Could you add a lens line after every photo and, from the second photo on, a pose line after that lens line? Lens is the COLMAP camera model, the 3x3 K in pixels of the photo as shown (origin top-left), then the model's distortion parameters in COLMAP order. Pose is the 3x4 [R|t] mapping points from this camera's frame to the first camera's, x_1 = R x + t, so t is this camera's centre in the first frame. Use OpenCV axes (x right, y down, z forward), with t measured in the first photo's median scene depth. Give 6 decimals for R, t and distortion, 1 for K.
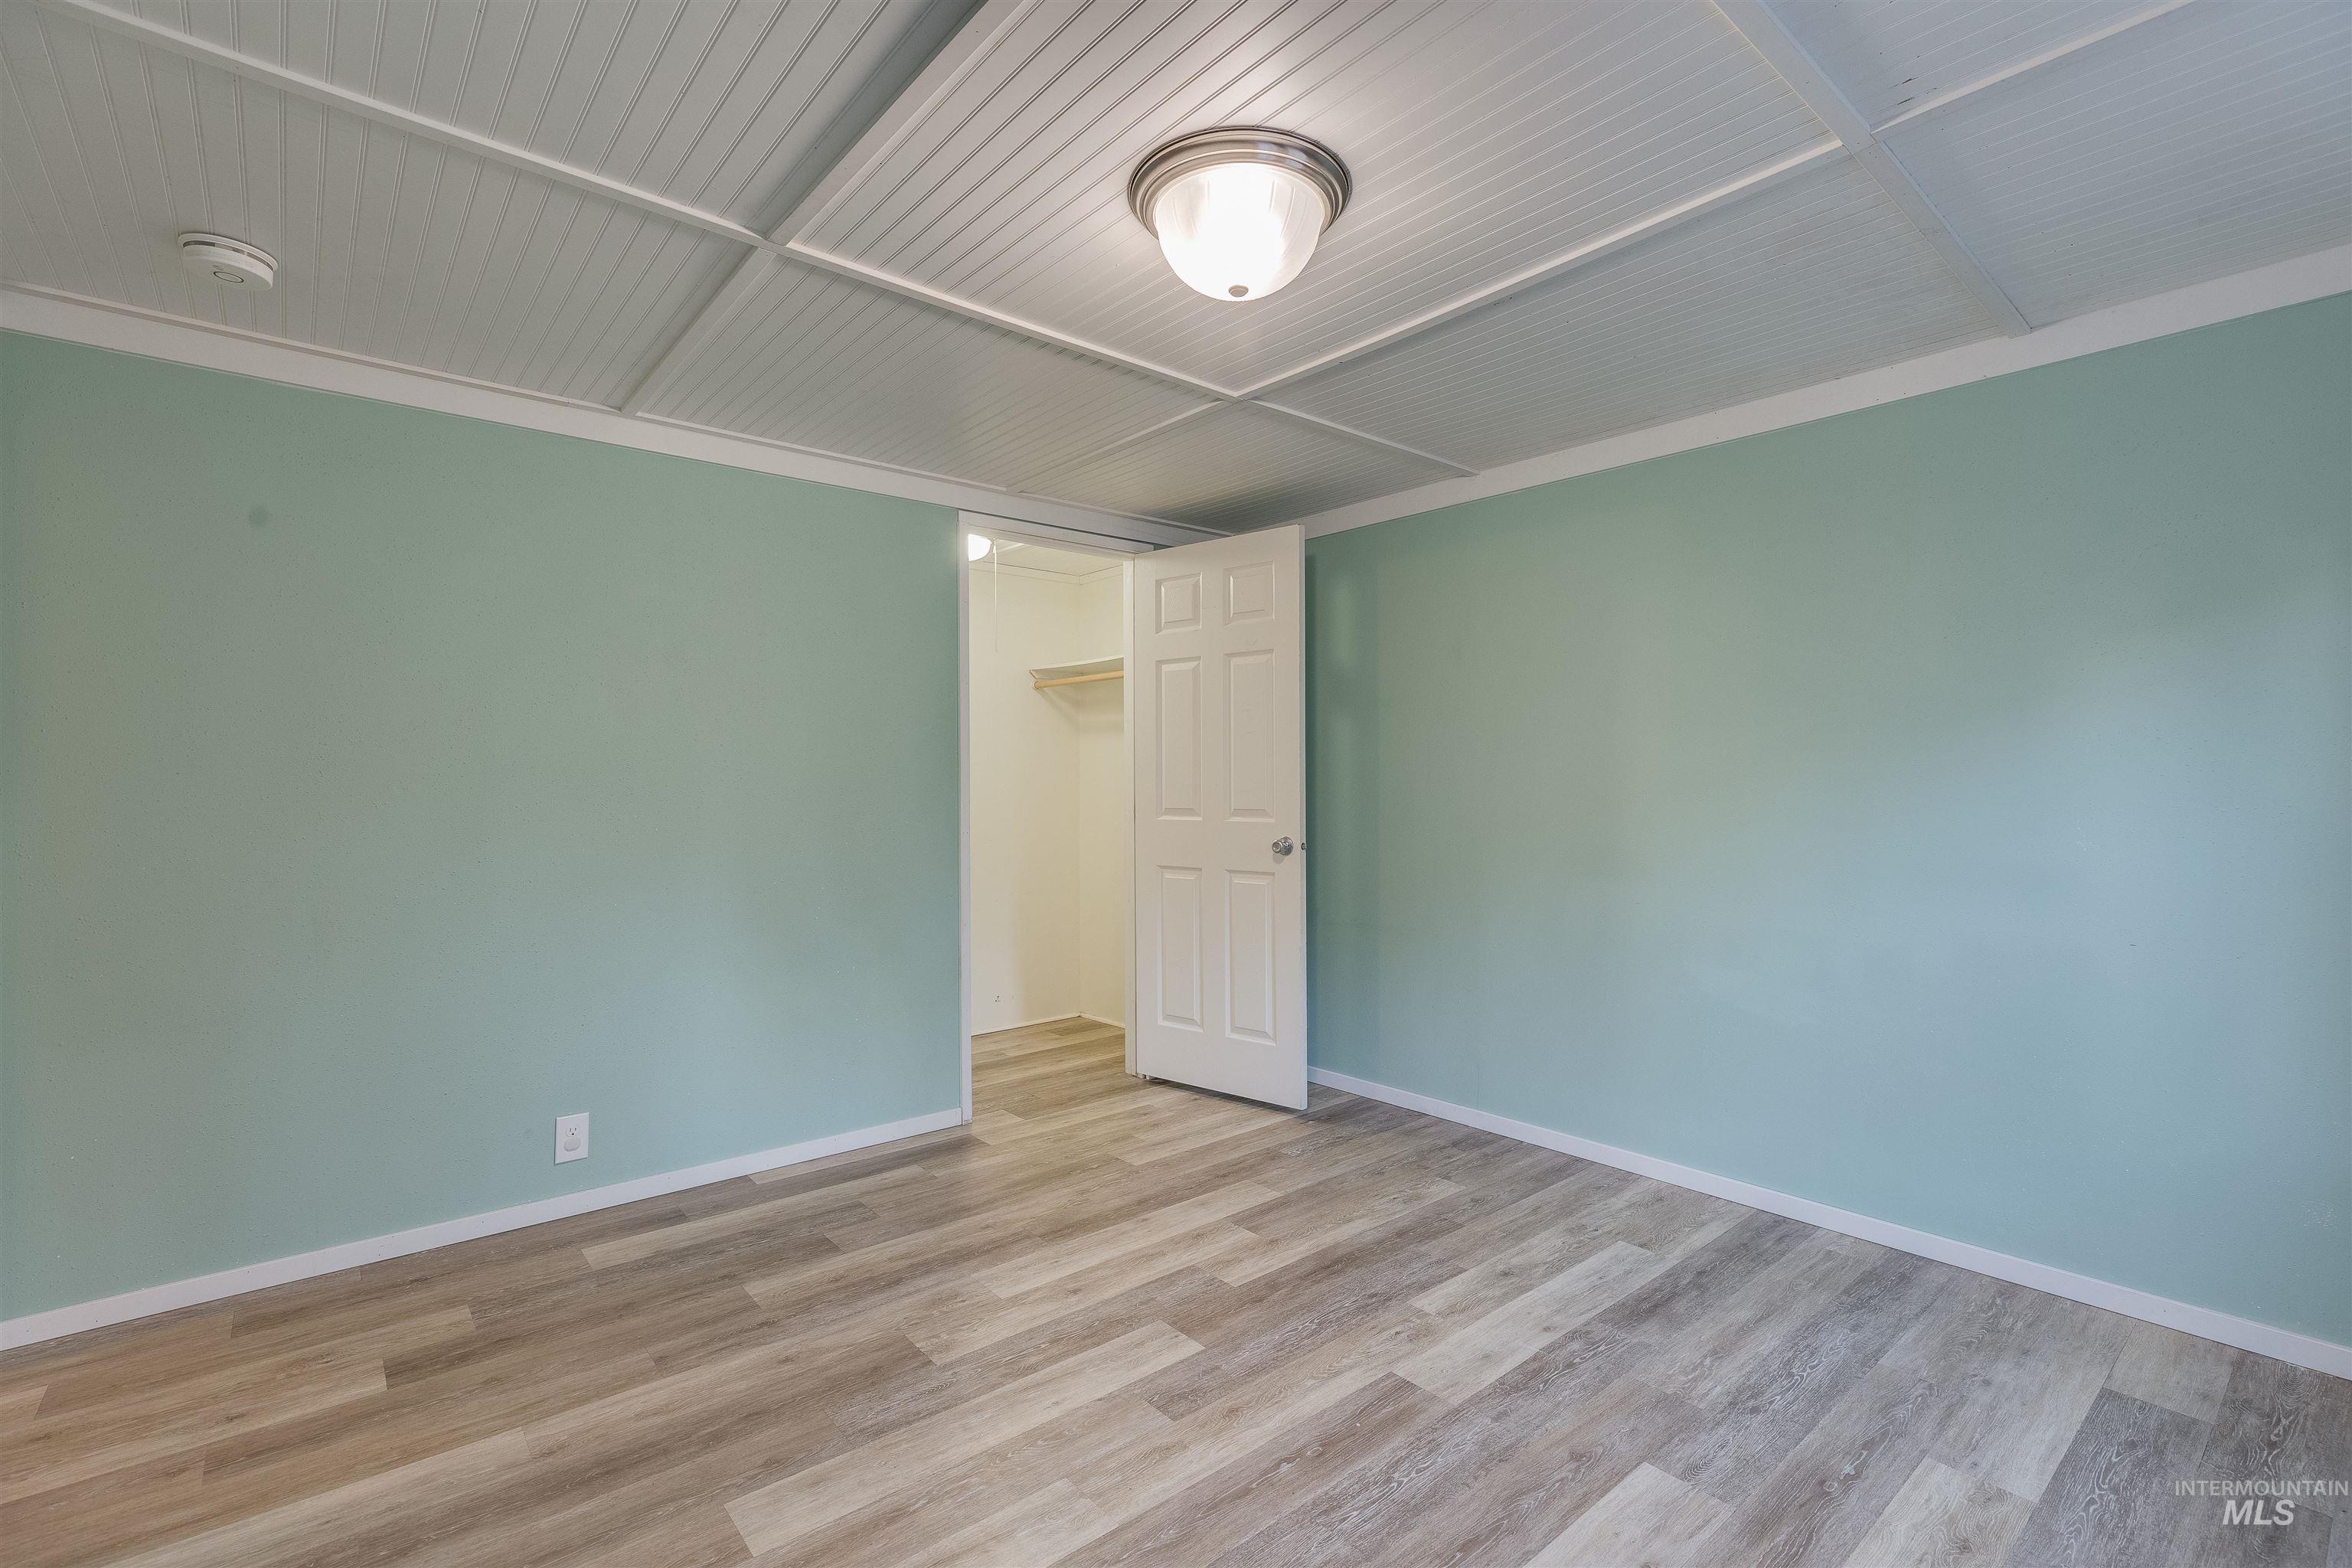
lens RADIAL K [[1047.7, 0, 1177.6], [0, 1047.7, 779.0], [0, 0, 1]] dist [0.003704, 0.000943]
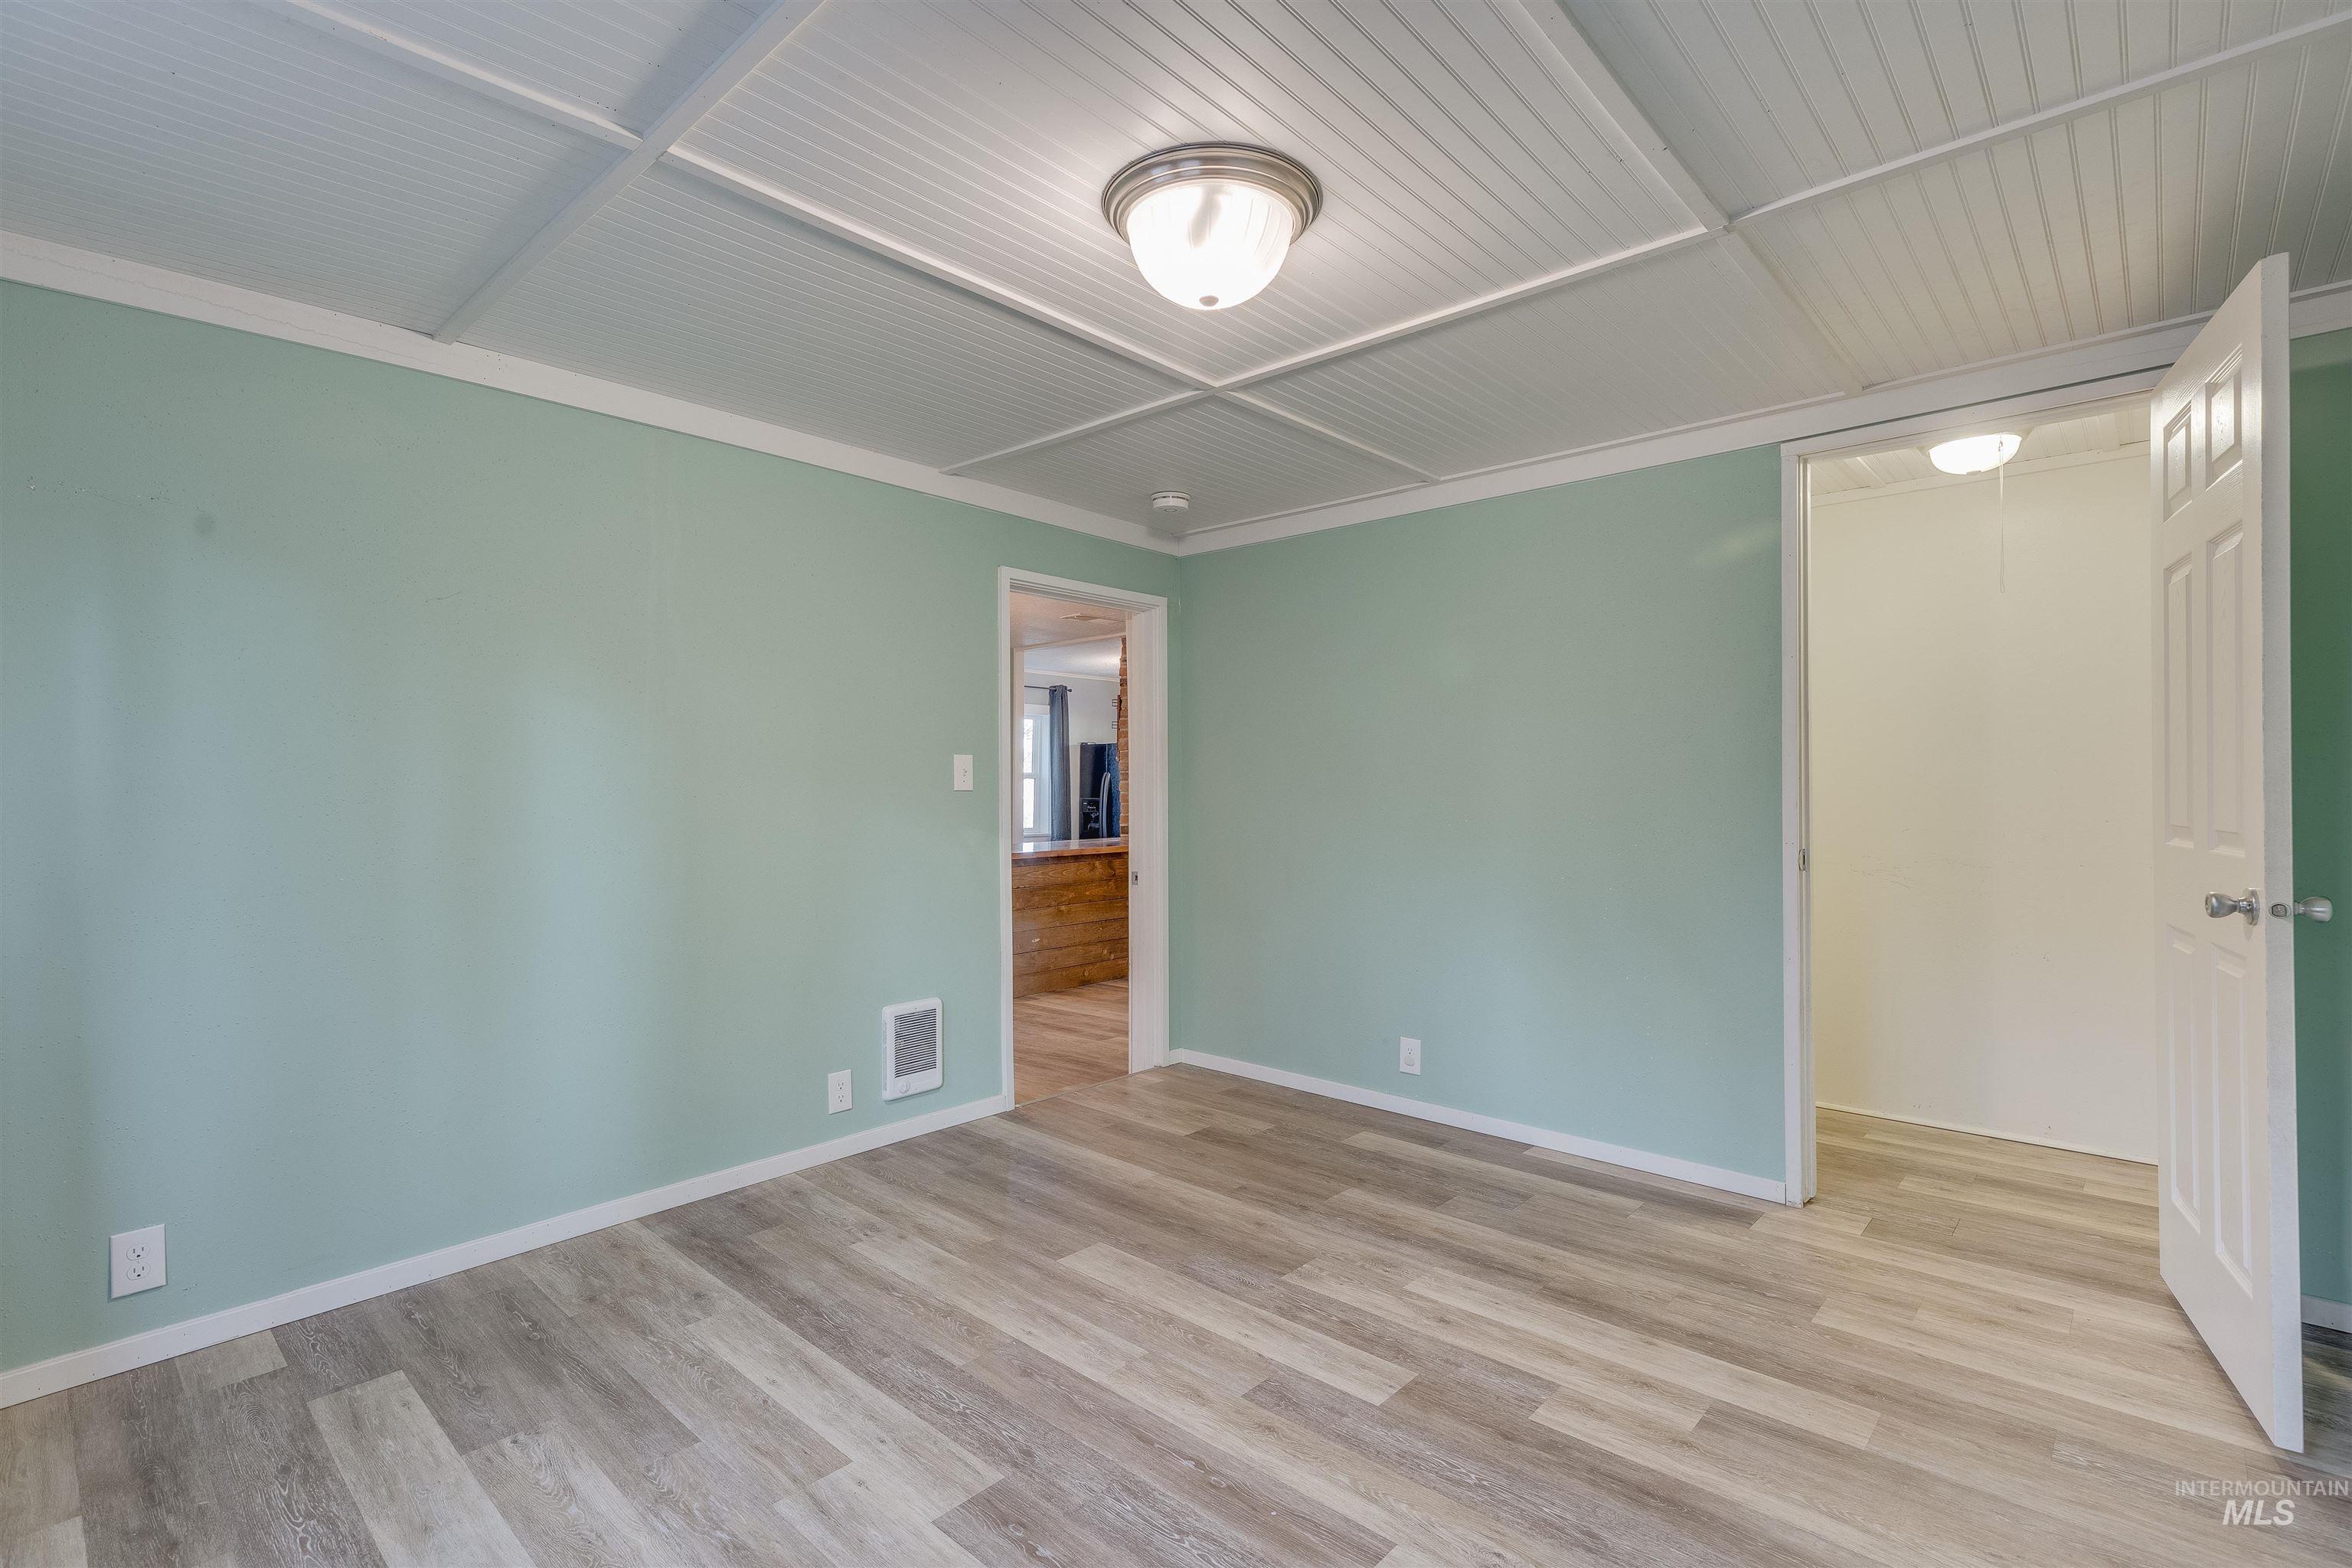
lens RADIAL K [[1086.8, 0, 1168.2], [0, 1086.8, 768.1], [0, 0, 1]] dist [0.002816, 0.000643]
pose [[0.129108, -0.010815, -0.991572, 0.808619], [0.006371, 0.999929, -0.010077, -0.001577], [0.991610, -0.005017, 0.129168, 0.600065]]
